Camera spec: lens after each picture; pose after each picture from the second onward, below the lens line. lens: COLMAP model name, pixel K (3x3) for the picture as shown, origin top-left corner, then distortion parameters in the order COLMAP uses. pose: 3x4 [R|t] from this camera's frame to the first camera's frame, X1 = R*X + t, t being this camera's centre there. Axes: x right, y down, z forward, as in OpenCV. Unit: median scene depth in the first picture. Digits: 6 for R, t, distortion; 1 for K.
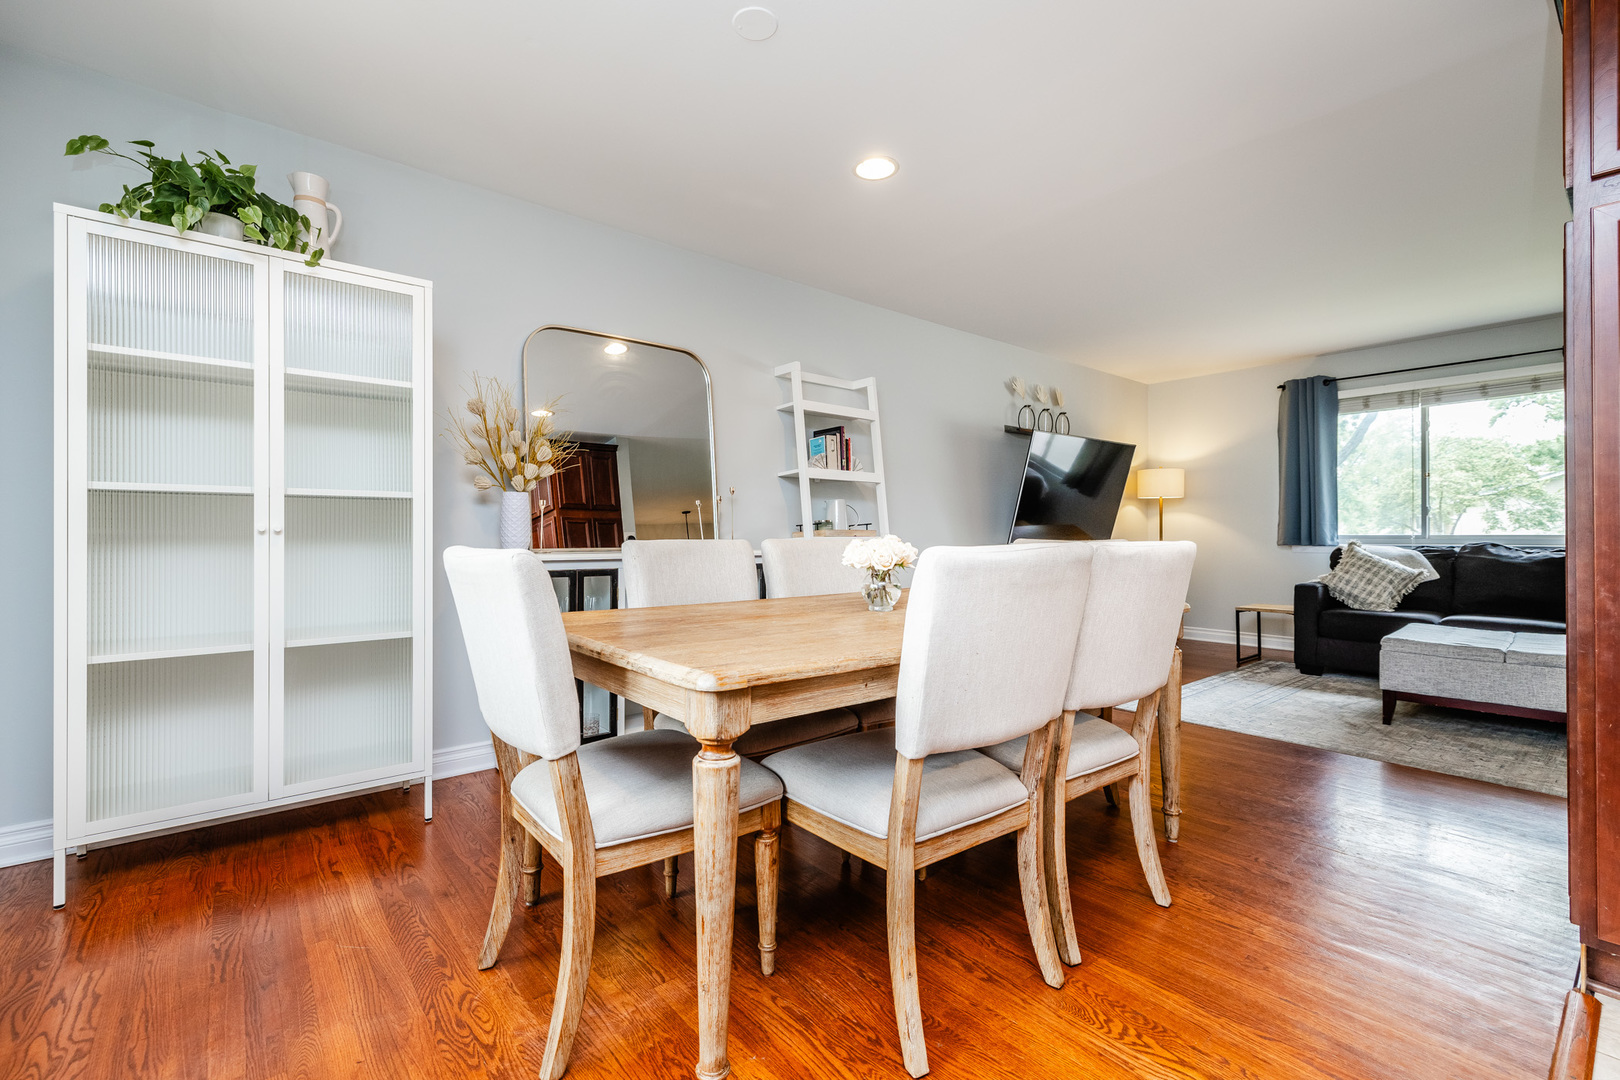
lens RADIAL K [[675.6, 0, 802.3], [0, 675.6, 536.6], [0, 0, 1]] dist [0.000825, -0.000964]
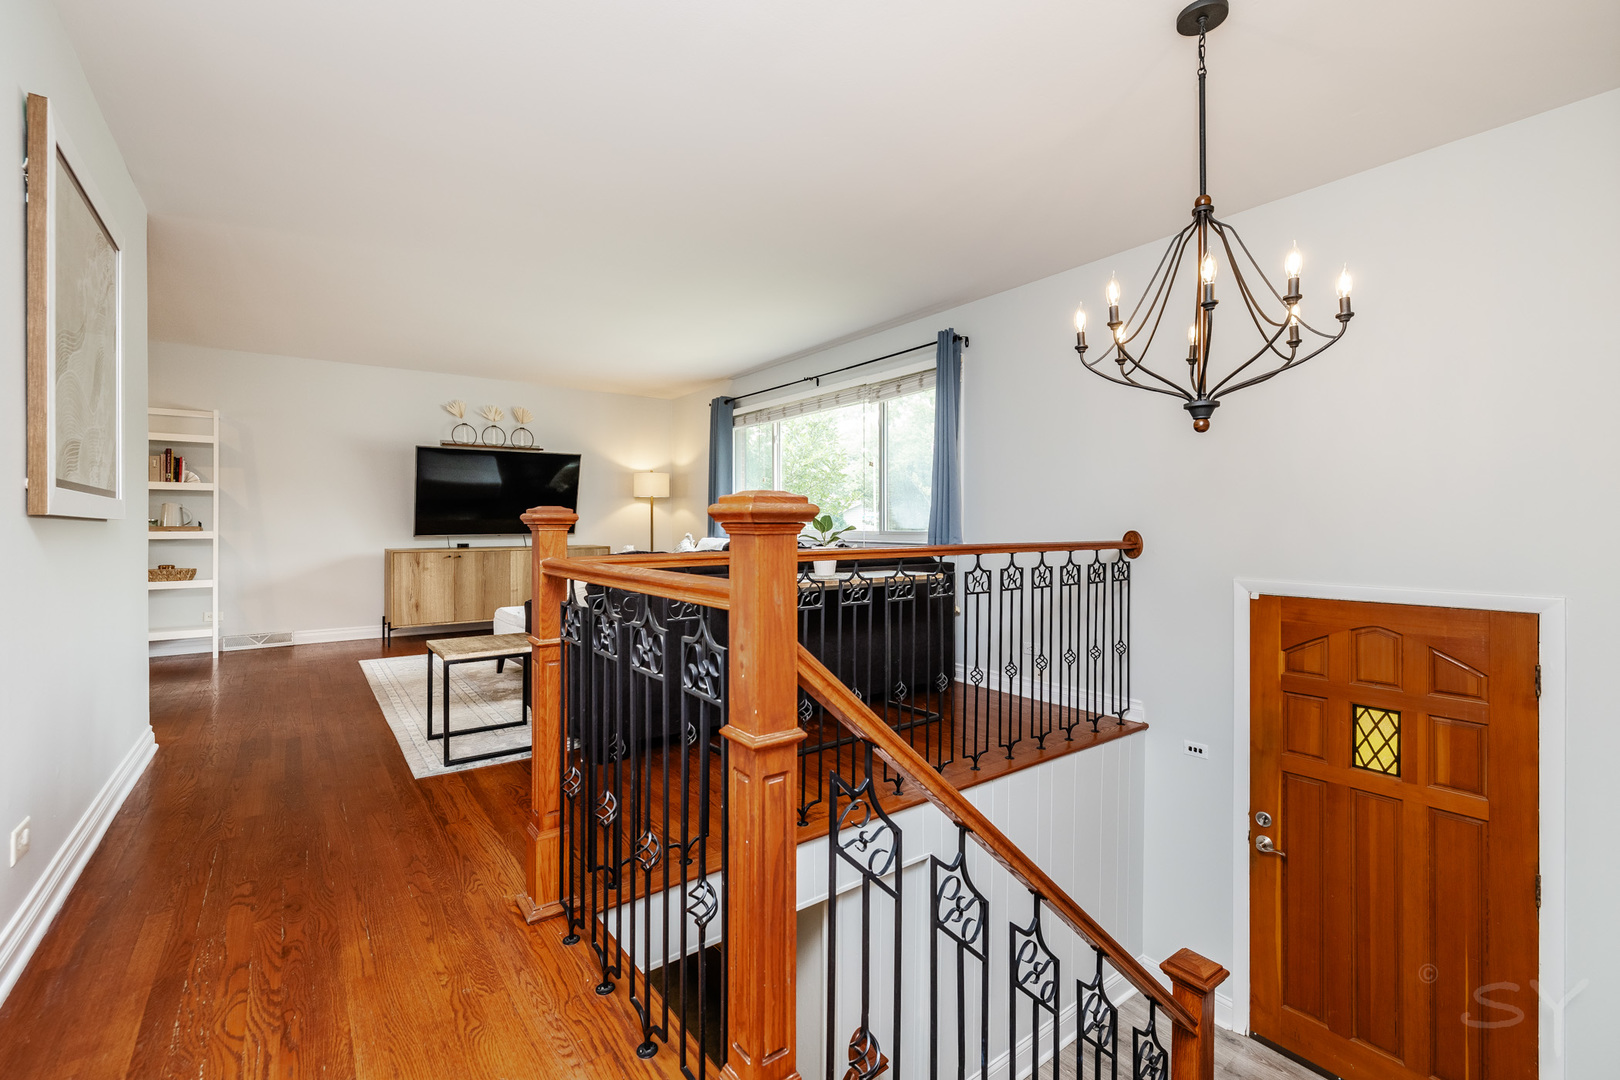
lens RADIAL K [[675.6, 0, 799.6], [0, 675.6, 533.4], [0, 0, 1]] dist [0.000825, -0.000964]
pose [[0.998184, 0.000880, -0.060233, 1.415035], [-0.000380, 0.999965, 0.008306, -0.007402], [0.060239, -0.008268, 0.998150, -0.267532]]
